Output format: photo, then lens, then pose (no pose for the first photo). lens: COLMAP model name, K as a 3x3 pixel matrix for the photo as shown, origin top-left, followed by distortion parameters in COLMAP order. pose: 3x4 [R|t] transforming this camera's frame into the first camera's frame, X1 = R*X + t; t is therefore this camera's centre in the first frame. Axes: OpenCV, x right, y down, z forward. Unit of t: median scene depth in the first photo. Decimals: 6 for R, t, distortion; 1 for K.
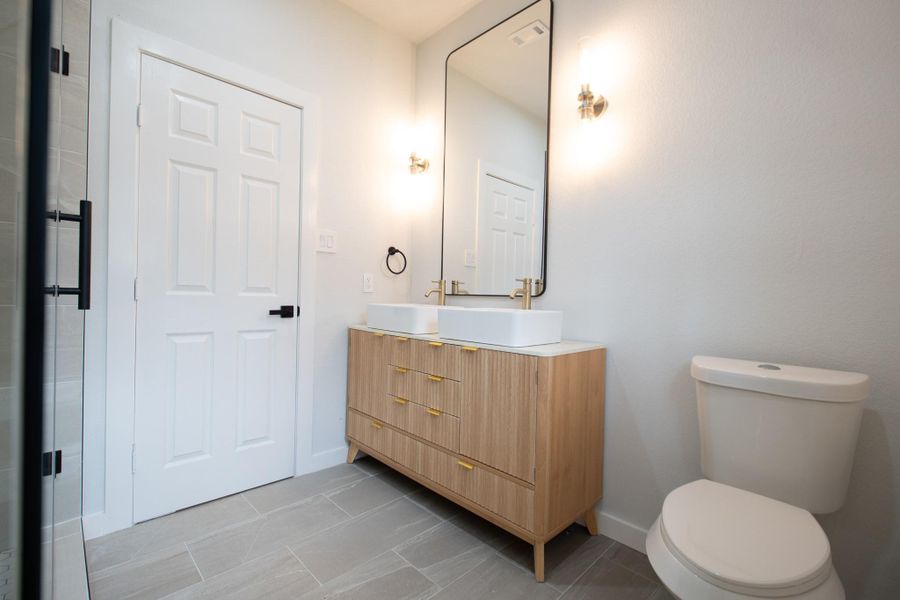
lens RADIAL K [[397.4, 0, 449.0], [0, 397.4, 299.0], [0, 0, 1]] dist [0.007740, -0.003704]
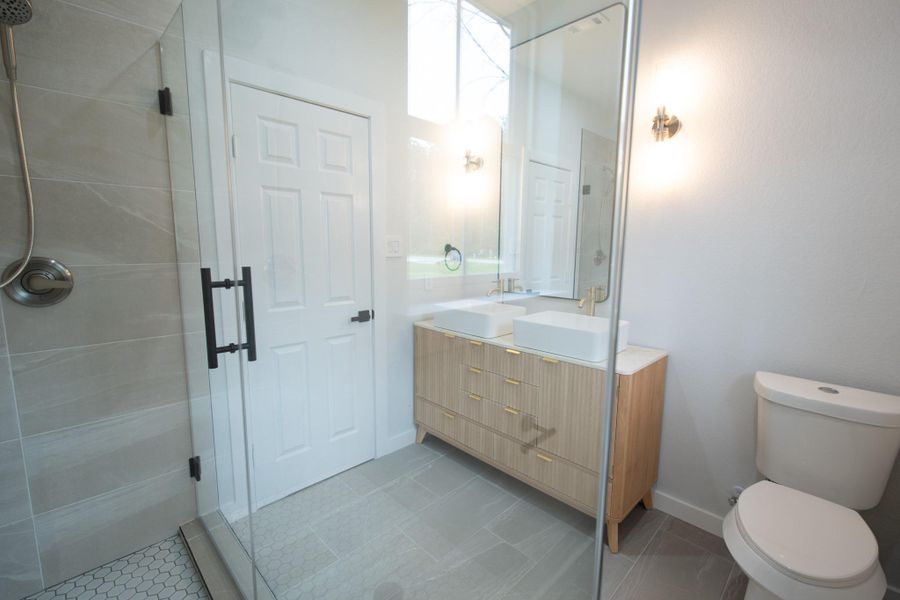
lens RADIAL K [[397.4, 0, 451.8], [0, 397.4, 300.1], [0, 0, 1]] dist [0.007740, -0.003704]
pose [[0.999817, -0.017622, 0.007442, -0.216644], [0.016496, 0.991248, 0.130976, -0.184454], [-0.009685, -0.130829, 0.991358, -0.083750]]
